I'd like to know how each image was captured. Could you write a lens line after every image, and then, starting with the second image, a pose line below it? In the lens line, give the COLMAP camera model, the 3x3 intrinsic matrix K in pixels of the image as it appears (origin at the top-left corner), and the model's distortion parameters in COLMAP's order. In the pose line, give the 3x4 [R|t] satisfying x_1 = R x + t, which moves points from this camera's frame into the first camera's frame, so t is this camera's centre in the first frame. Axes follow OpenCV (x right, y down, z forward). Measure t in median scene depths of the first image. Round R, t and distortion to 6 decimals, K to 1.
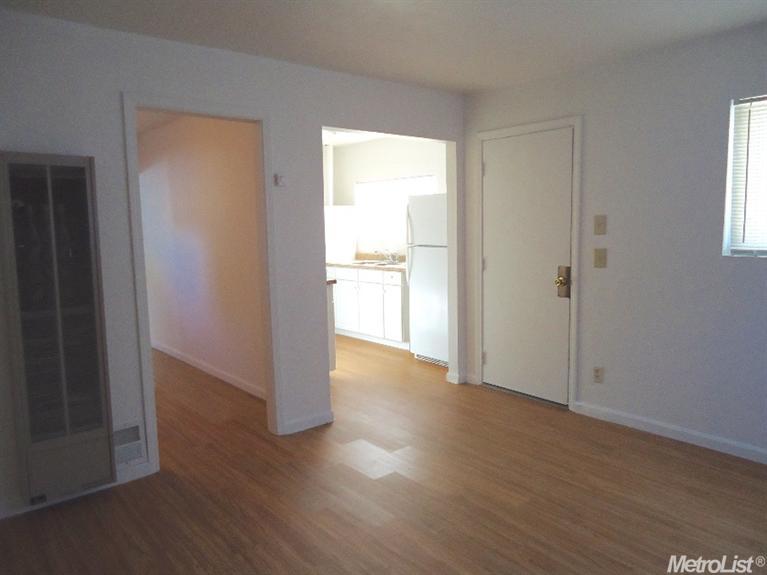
lens RADIAL K [[559.8, 0, 383.5], [0, 559.8, 287.5], [0, 0, 1]] dist [-0.004189, -0.001534]
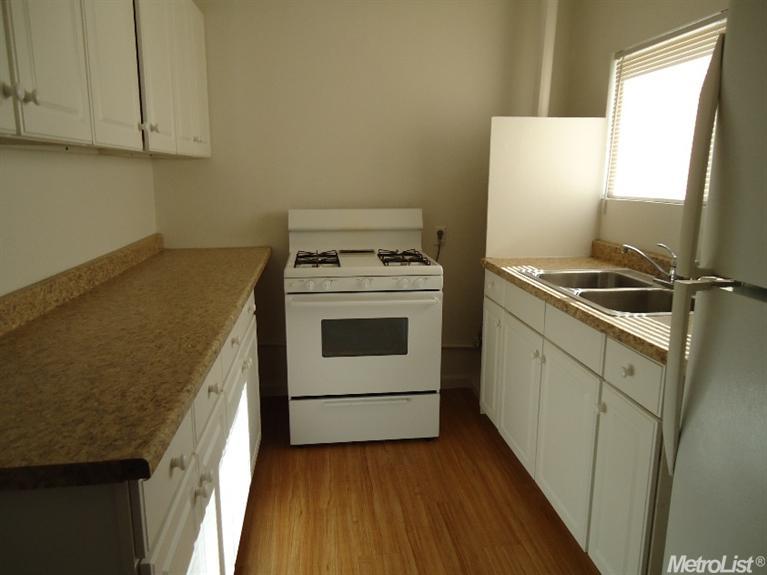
lens RADIAL K [[559.8, 0, 383.5], [0, 559.8, 287.5], [0, 0, 1]] dist [-0.004189, -0.001534]
pose [[0.838833, 0.126314, -0.529531, 0.051450], [-0.079658, 0.990719, 0.110139, -0.075844], [0.538528, -0.050206, 0.841110, 0.724372]]
